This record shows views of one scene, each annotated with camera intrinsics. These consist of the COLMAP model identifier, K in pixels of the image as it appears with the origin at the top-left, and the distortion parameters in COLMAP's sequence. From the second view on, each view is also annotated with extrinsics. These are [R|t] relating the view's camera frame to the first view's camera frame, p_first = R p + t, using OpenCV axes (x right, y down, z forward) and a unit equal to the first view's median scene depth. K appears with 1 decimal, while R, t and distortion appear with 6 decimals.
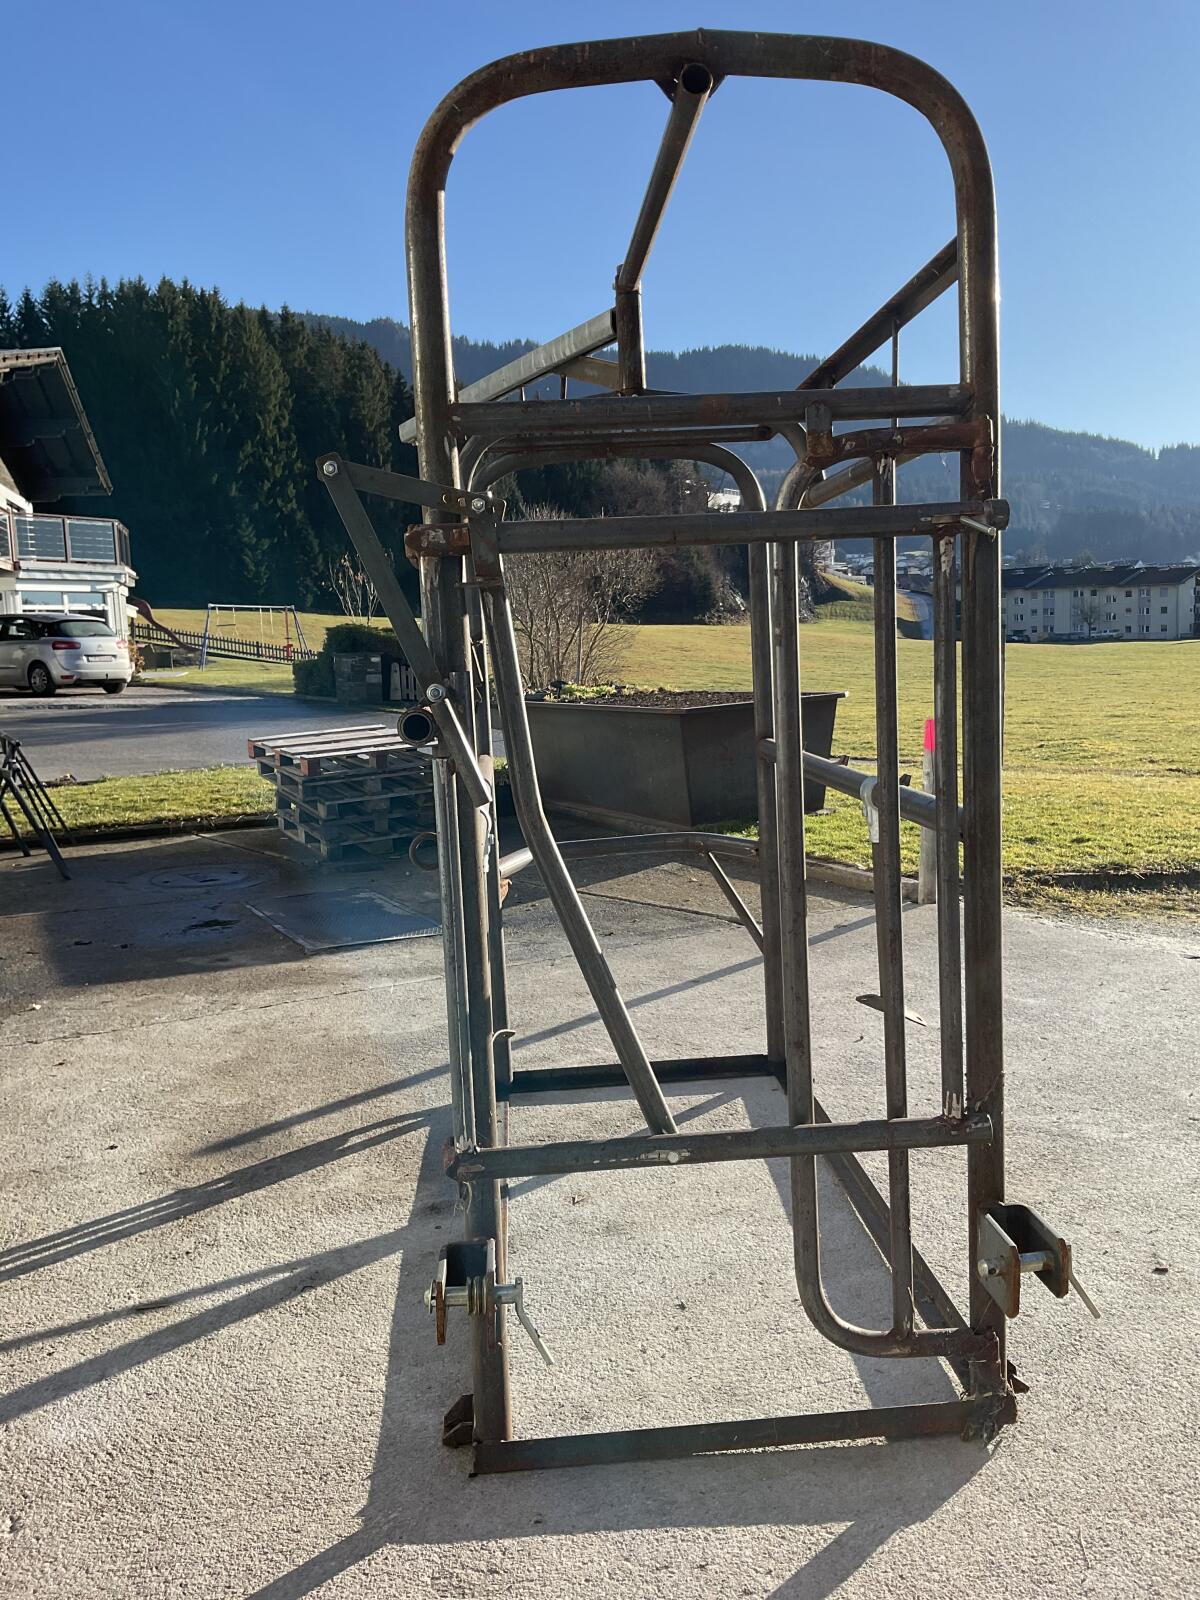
lens RADIAL K [[1308.3, 0, 608.9], [0, 1308.3, 806.5], [0, 0, 1]] dist [0.117801, -0.229090]
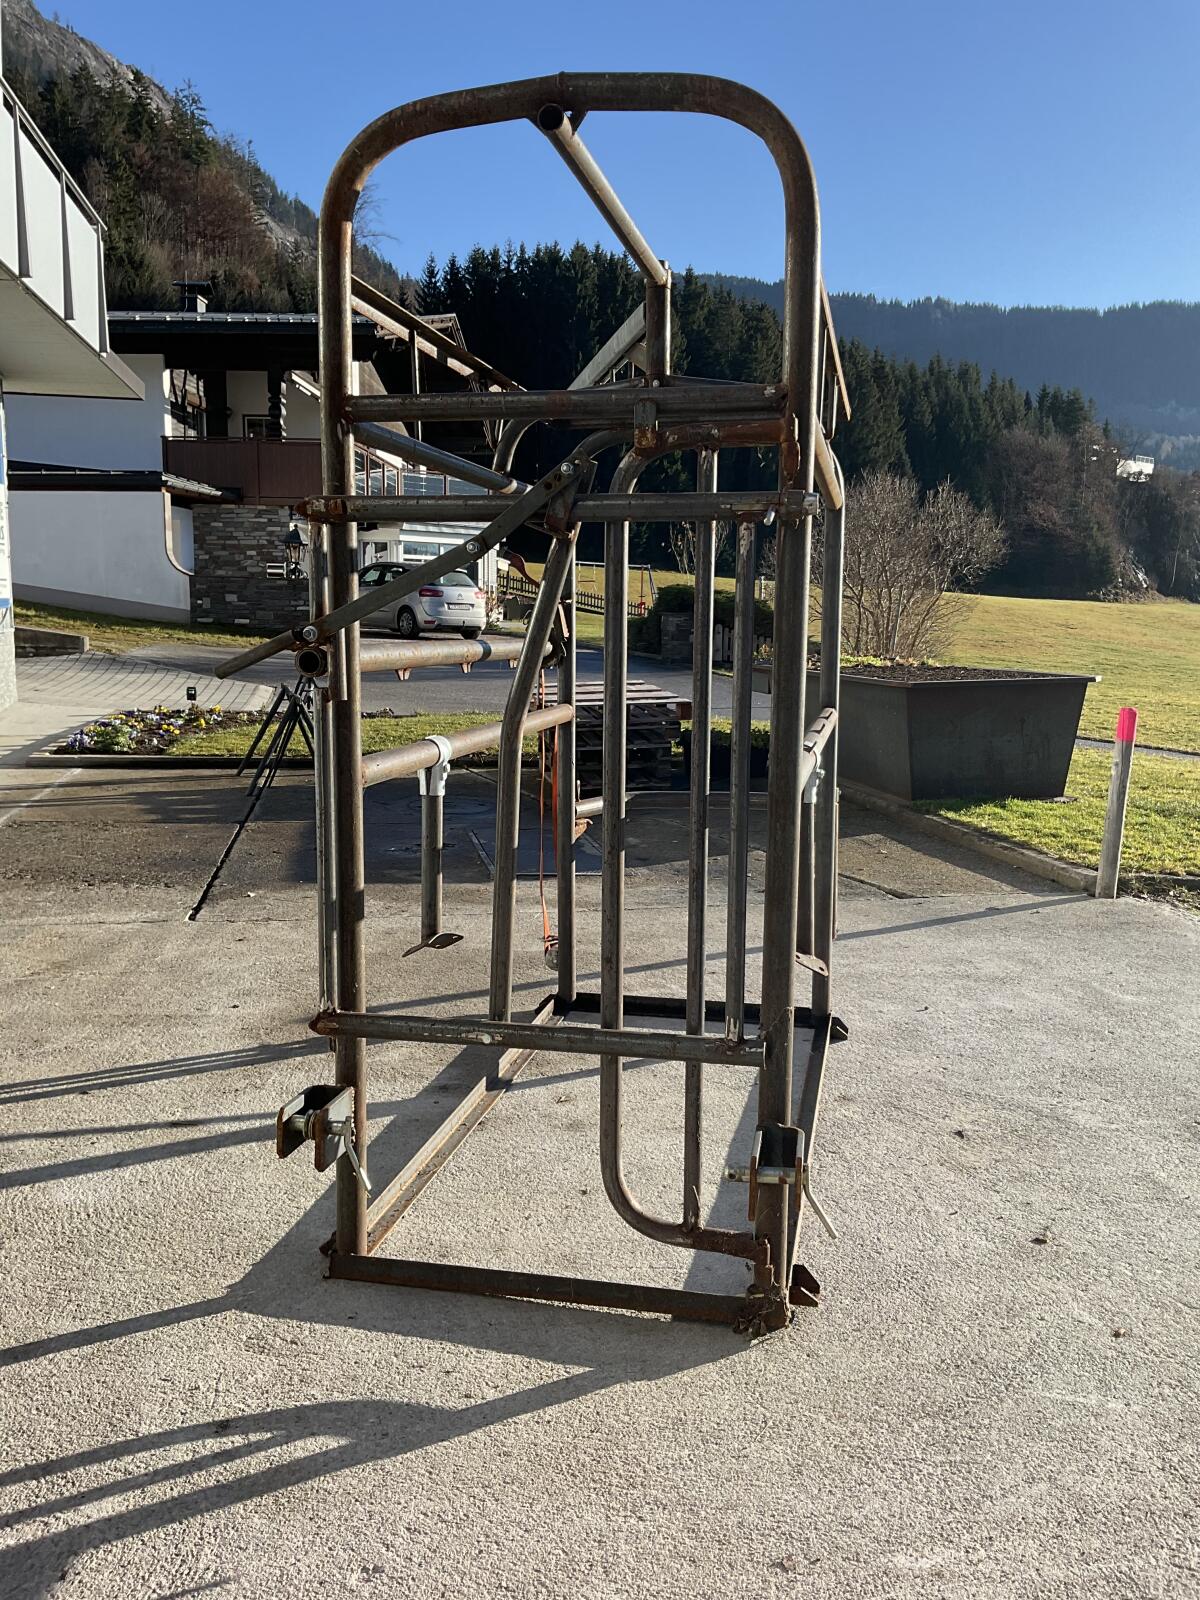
lens RADIAL K [[1308.3, 0, 608.9], [0, 1308.3, 806.5], [0, 0, 1]] dist [0.117801, -0.229090]
pose [[0.959958, 0.091906, -0.264640, 0.238003], [-0.084852, 0.995669, 0.037989, 0.001608], [0.266985, -0.014012, 0.963599, -0.056793]]
